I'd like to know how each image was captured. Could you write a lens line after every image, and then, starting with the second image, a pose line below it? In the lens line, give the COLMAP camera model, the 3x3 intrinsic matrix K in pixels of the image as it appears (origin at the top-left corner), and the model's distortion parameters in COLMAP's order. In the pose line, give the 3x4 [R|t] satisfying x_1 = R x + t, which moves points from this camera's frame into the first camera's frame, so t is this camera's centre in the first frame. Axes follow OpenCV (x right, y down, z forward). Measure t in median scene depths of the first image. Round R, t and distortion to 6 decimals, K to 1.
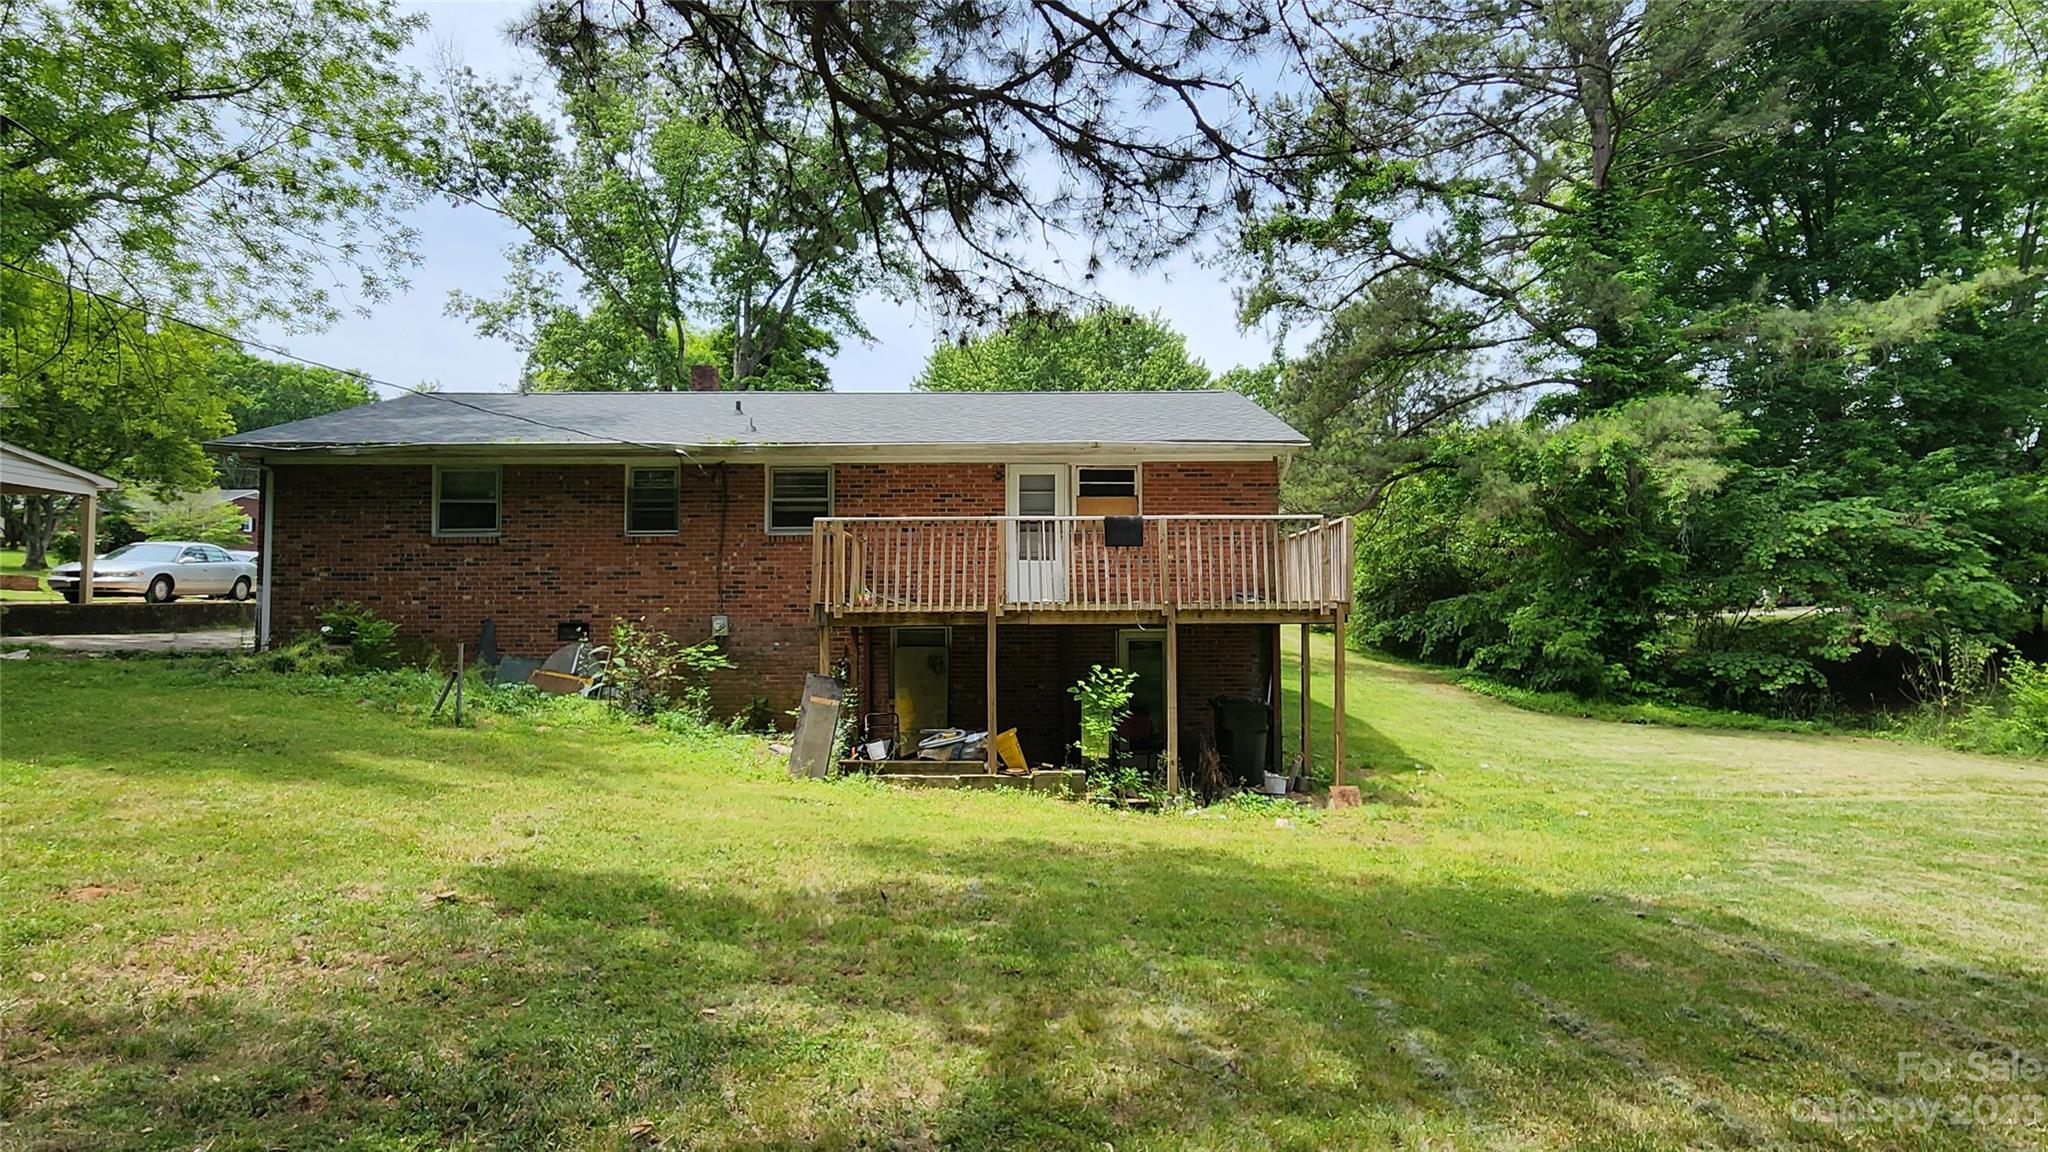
lens RADIAL K [[1001.7, 0, 1024.0], [0, 1001.7, 576.0], [0, 0, 1]] dist [-0.000236, 0.000236]
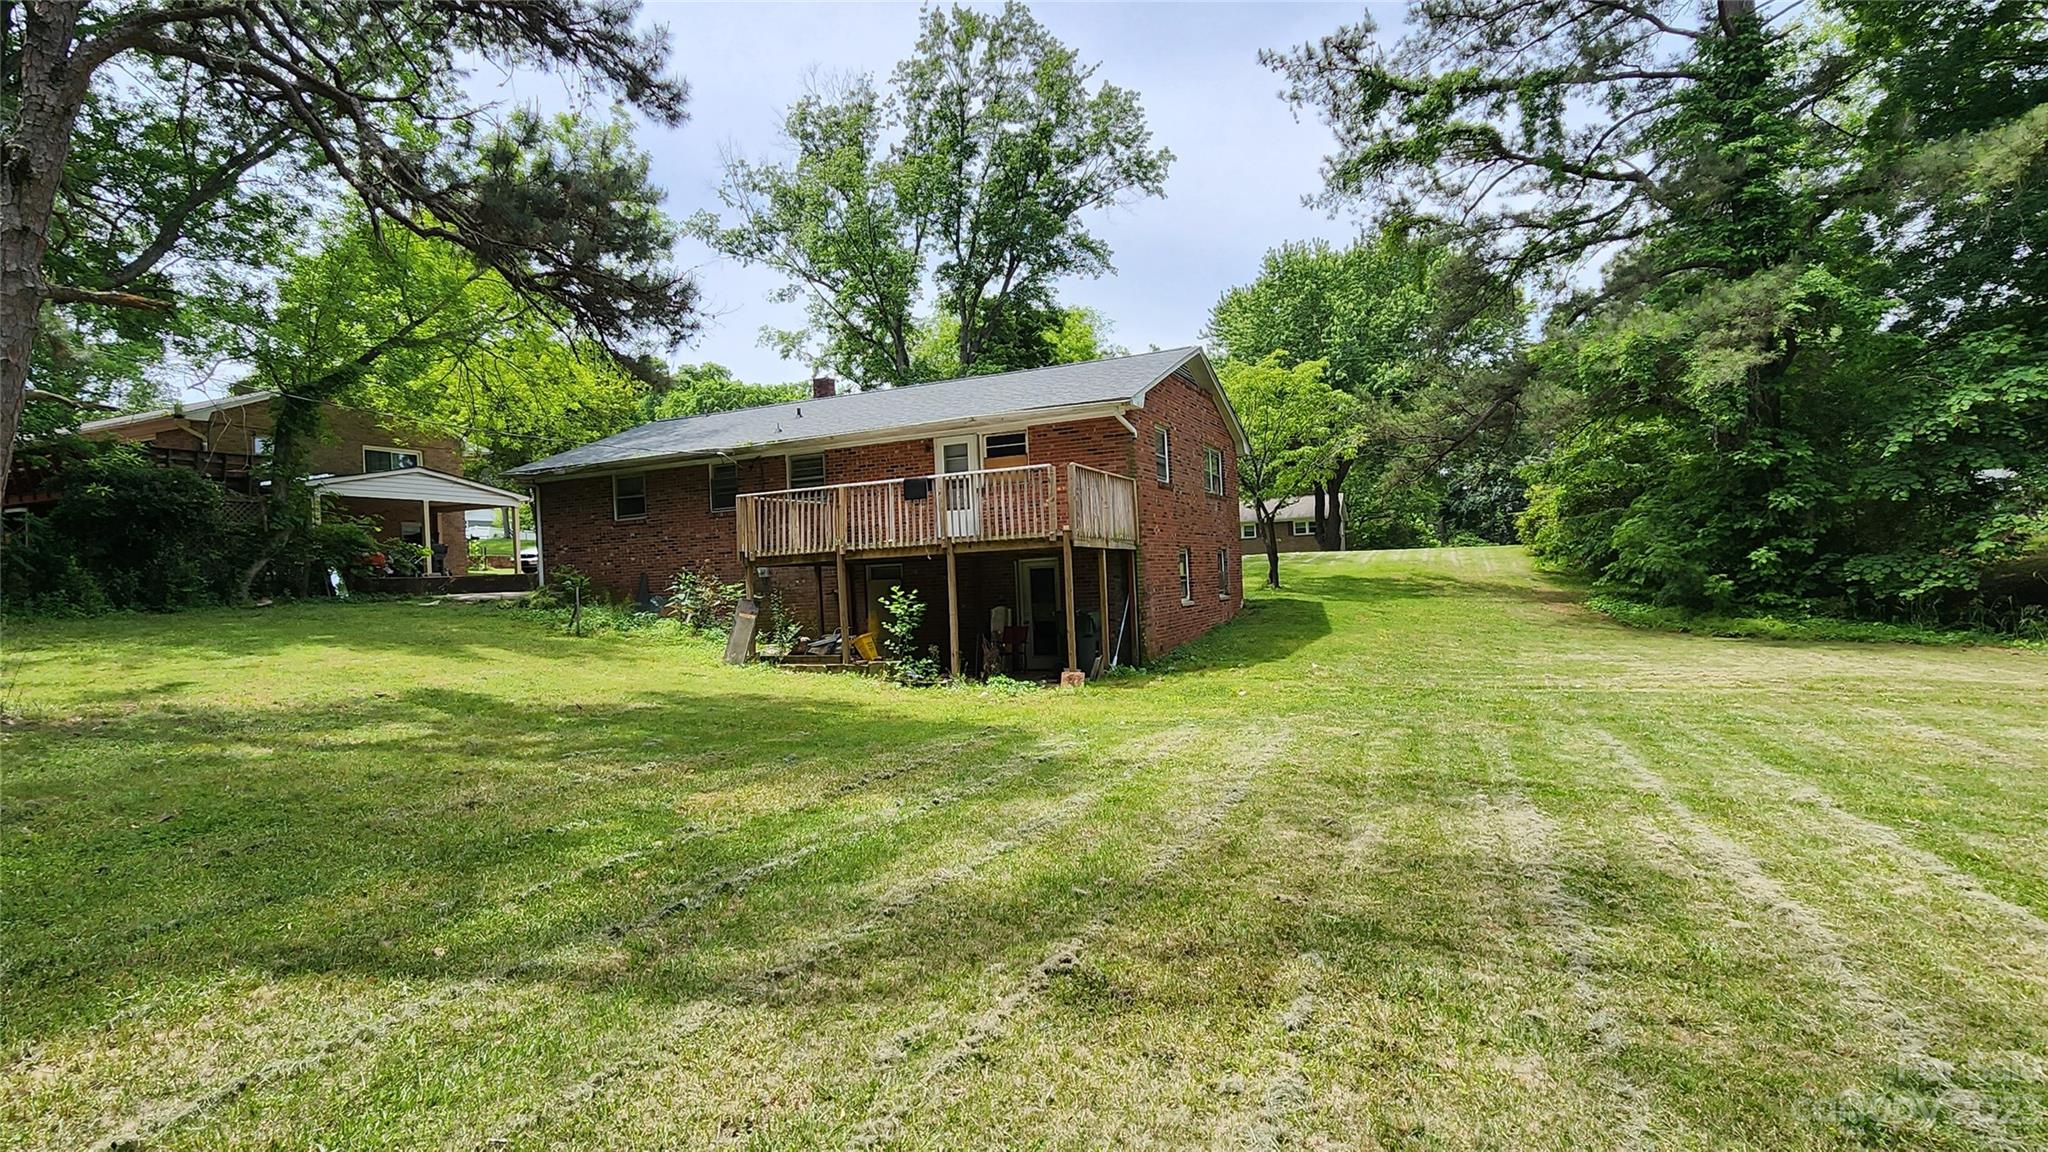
lens RADIAL K [[1001.7, 0, 1024.0], [0, 1001.7, 576.0], [0, 0, 1]] dist [-0.000236, 0.000236]
pose [[0.905601, -0.039545, -0.422282, 0.638576], [0.061224, 0.997404, 0.037895, 0.025646], [0.419688, -0.060171, 0.905672, -0.150440]]
